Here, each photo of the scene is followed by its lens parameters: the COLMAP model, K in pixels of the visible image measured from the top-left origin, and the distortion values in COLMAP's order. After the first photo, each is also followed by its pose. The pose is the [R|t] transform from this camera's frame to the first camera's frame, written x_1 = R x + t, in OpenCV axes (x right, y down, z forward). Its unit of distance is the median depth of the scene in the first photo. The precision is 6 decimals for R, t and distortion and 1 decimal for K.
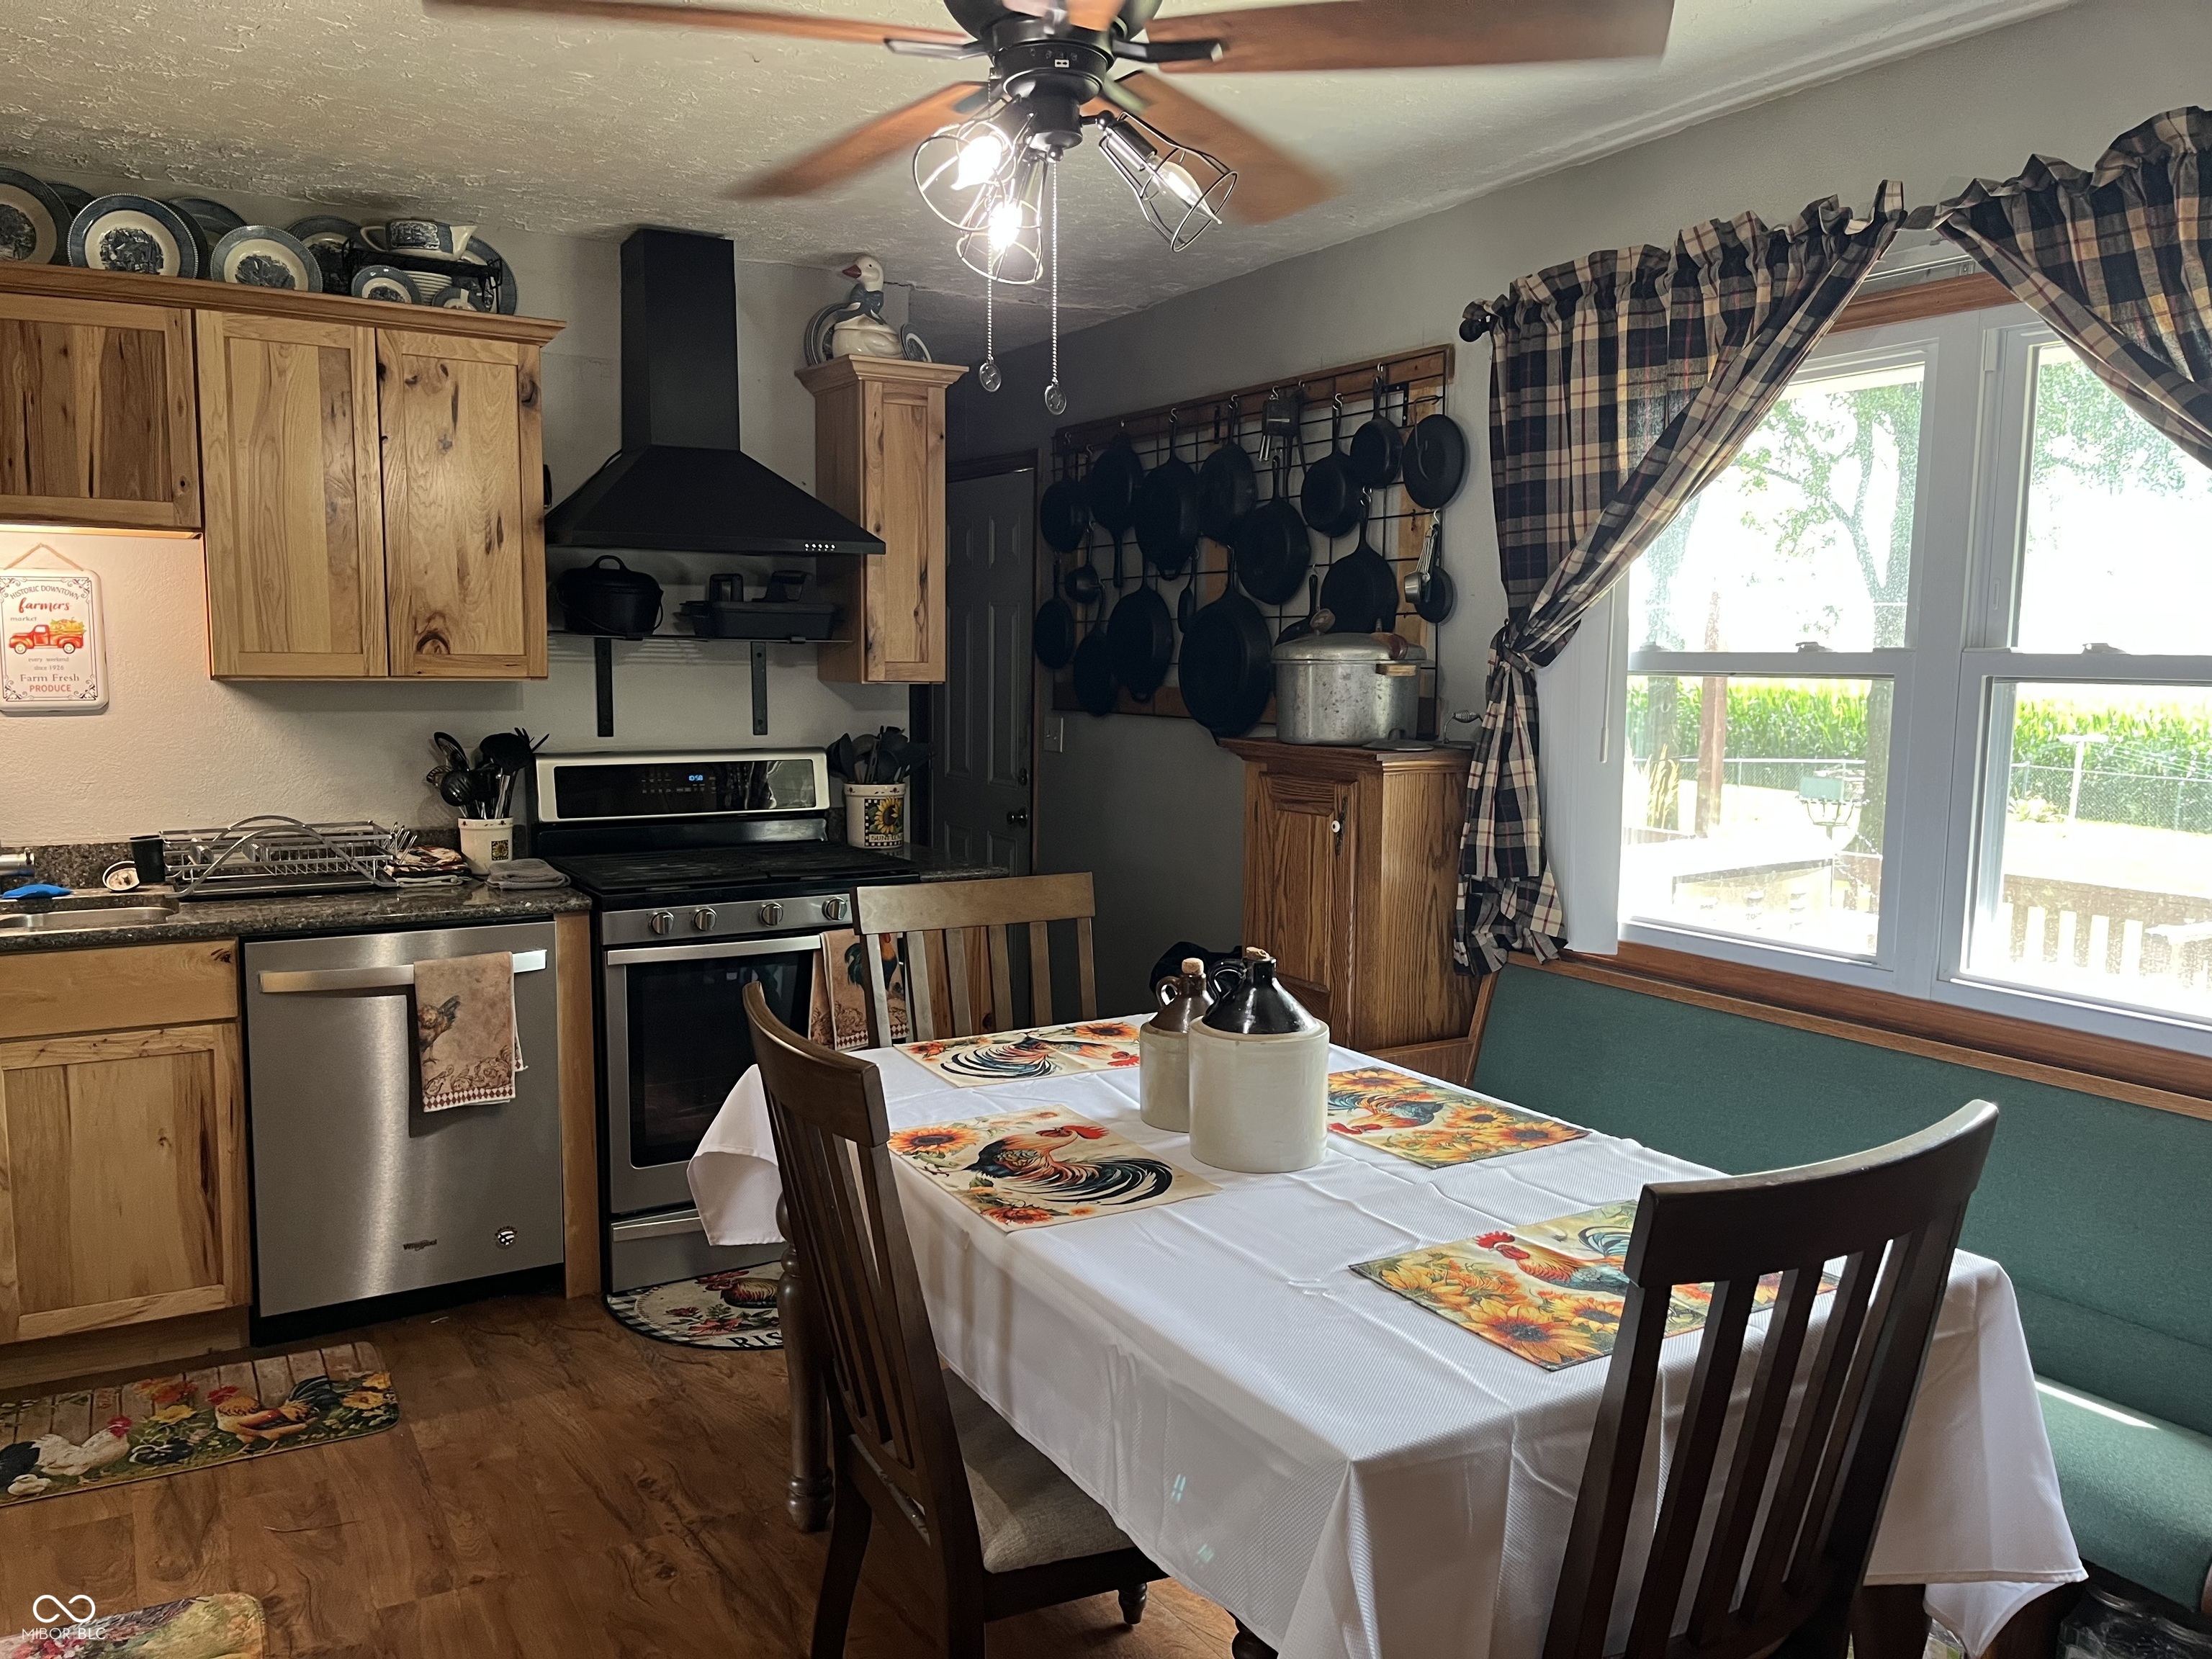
lens RADIAL K [[1674.9, 0, 1106.0], [0, 1674.9, 829.5], [0, 0, 1]] dist [0.028678, 0.000240]
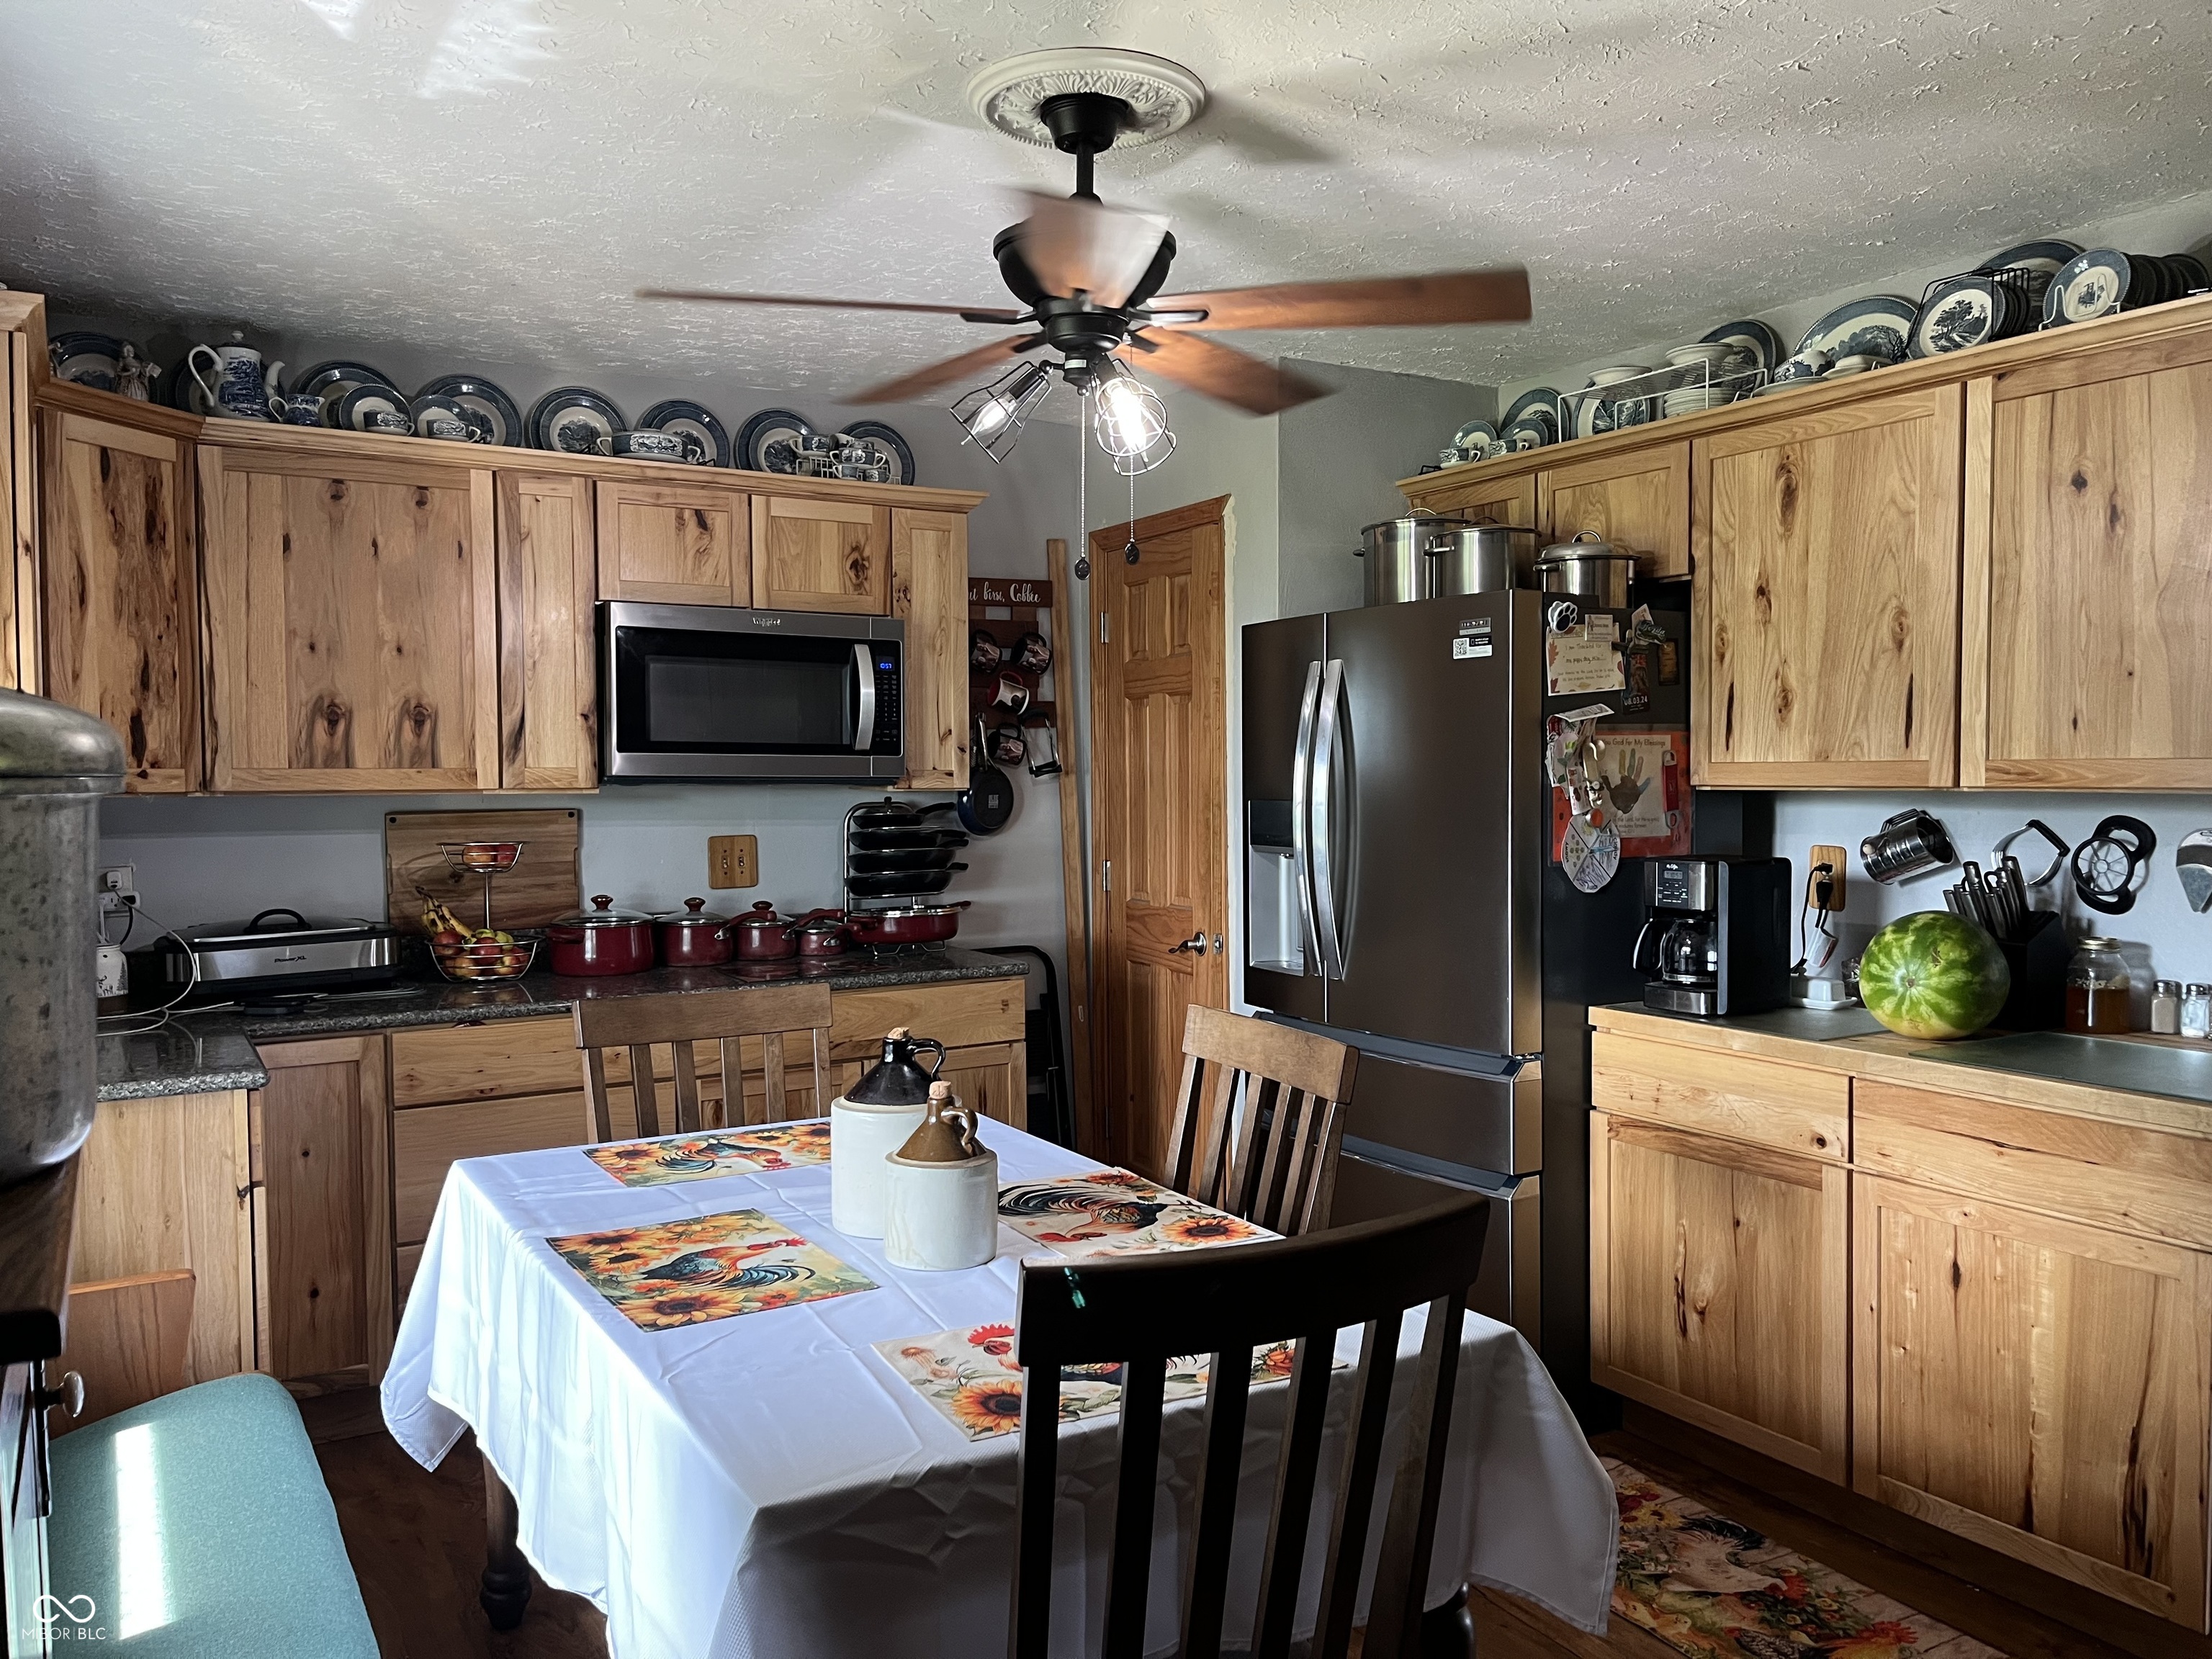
lens RADIAL K [[1674.9, 0, 1106.0], [0, 1674.9, 829.5], [0, 0, 1]] dist [0.028678, 0.000240]
pose [[-0.999986, -0.004575, 0.002829, -0.042797], [-0.004112, 0.989244, 0.146218, -0.203883], [-0.003468, 0.146204, -0.989248, 1.949890]]
